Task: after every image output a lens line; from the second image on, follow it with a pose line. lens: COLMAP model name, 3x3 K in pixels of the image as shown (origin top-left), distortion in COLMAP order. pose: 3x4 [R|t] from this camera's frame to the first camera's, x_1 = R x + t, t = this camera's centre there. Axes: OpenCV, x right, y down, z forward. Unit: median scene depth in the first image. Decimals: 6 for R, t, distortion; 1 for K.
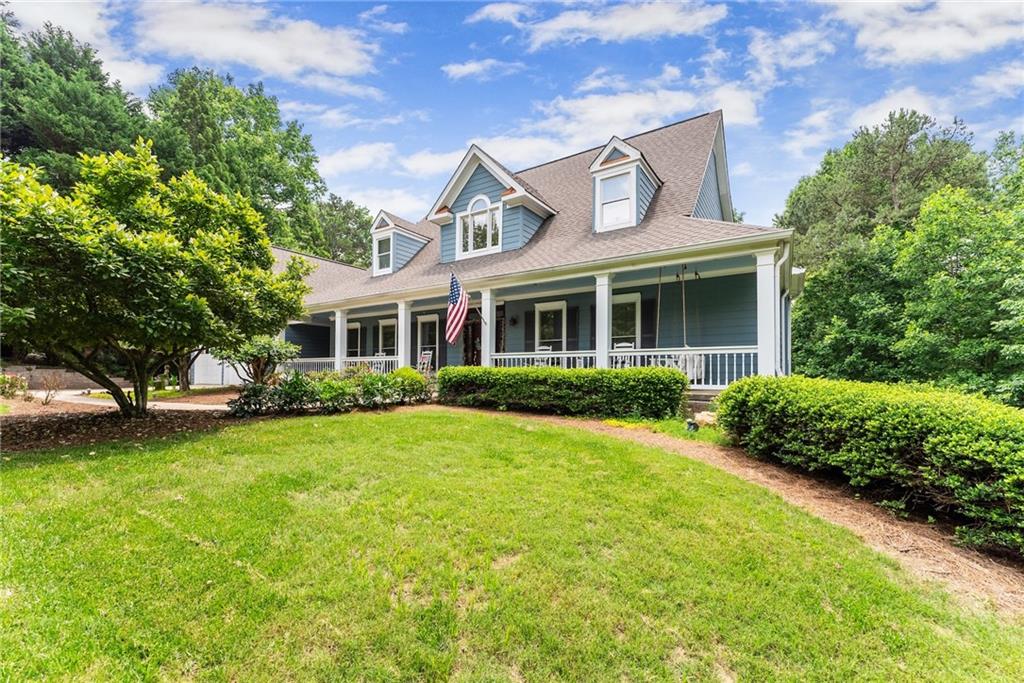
lens RADIAL K [[415.3, 0, 513.9], [0, 415.3, 347.1], [0, 0, 1]] dist [-0.000191, 0.001374]
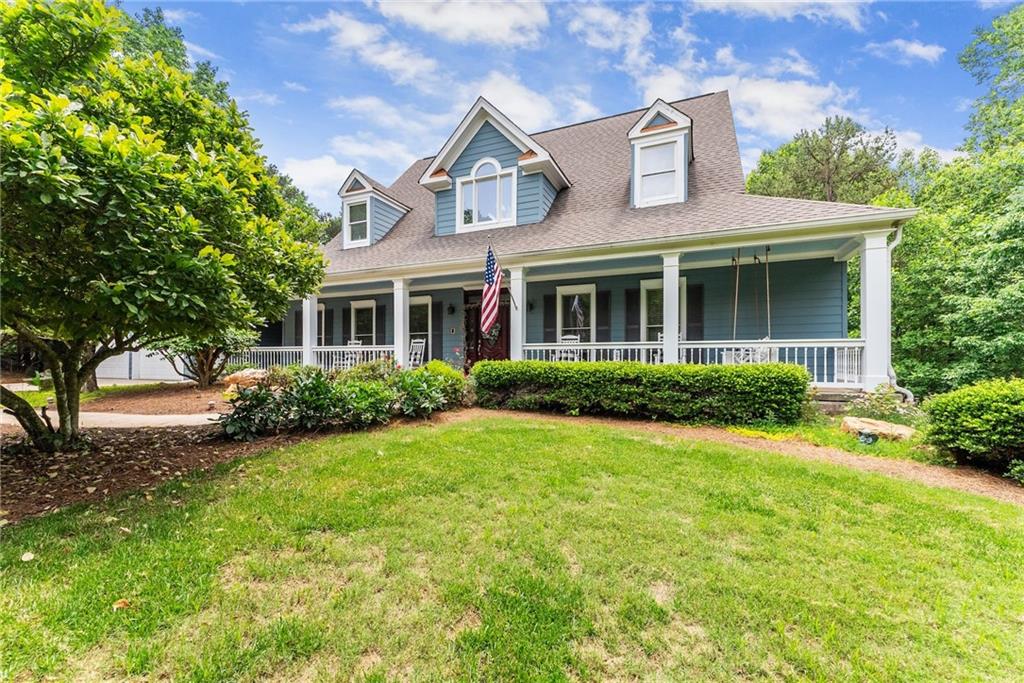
lens RADIAL K [[415.3, 0, 515.9], [0, 415.3, 346.0], [0, 0, 1]] dist [-0.000191, 0.001374]
pose [[0.984574, 0.002808, 0.174944, -0.206454], [-0.008241, 0.999506, 0.030335, -0.005442], [-0.174772, -0.031309, 0.984111, 0.162293]]
